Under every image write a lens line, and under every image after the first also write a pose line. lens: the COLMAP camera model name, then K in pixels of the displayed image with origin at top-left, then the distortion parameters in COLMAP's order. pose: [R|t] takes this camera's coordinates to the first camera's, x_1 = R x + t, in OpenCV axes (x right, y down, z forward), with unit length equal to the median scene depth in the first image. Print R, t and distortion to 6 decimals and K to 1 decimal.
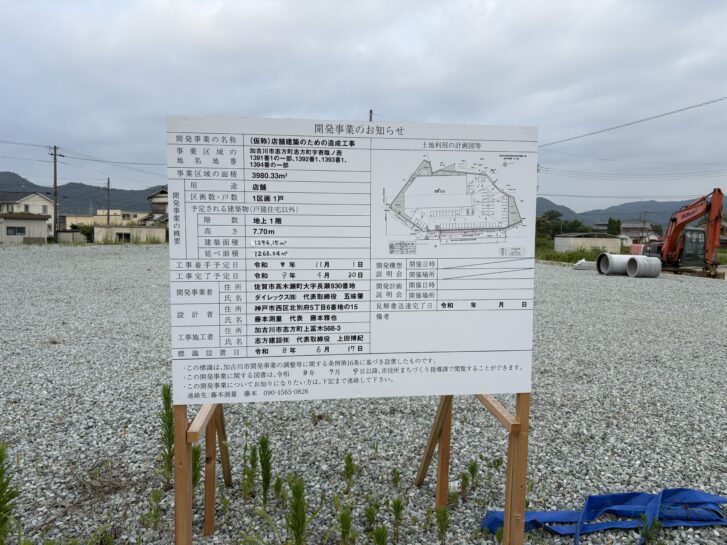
lens RADIAL K [[553.8, 0, 361.1], [0, 553.8, 271.3], [0, 0, 1]] dist [0.022657, -0.009684]
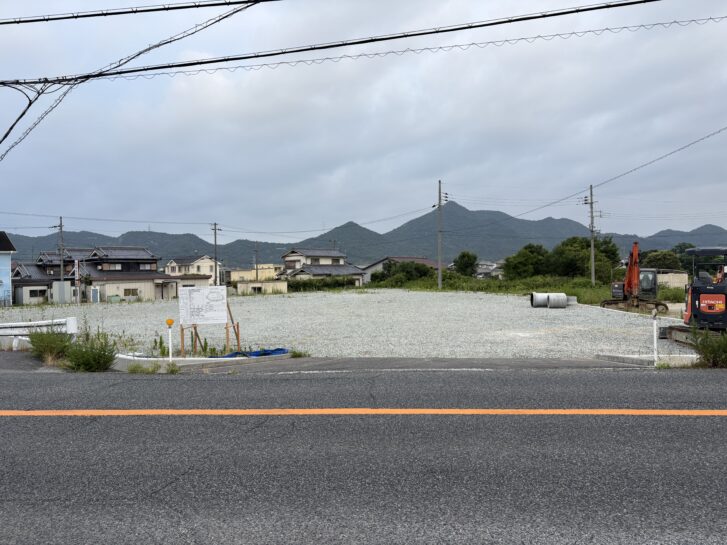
lens RADIAL K [[553.8, 0, 370.4], [0, 553.8, 275.5], [0, 0, 1]] dist [0.022657, -0.009684]
pose [[0.968624, -0.043108, -0.244763, 0.157481], [0.026212, 0.997069, -0.071873, 0.007160], [0.247144, 0.063202, 0.966915, -0.221967]]
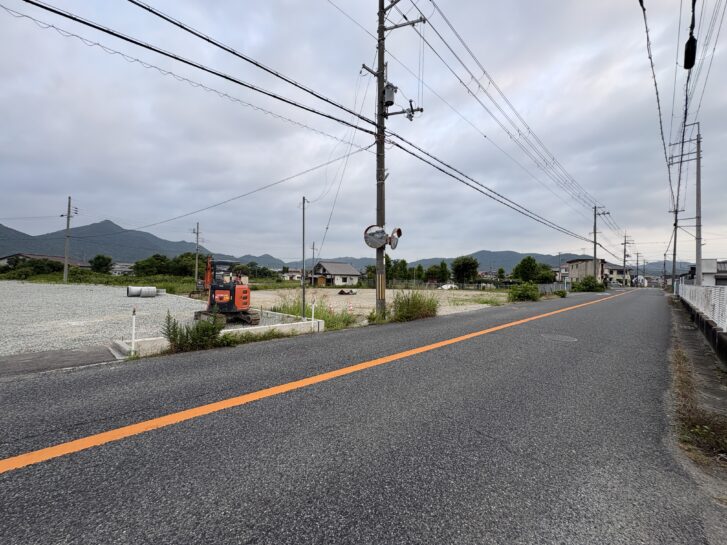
lens RADIAL K [[290.8, 0, 366.8], [0, 290.8, 271.2], [0, 0, 1]] dist [-0.003347, 0.000893]
pose [[0.808143, 0.009485, 0.588911, 0.212175], [0.034351, 0.997409, -0.063203, 0.004202], [-0.587984, 0.071306, 0.805723, -0.157599]]
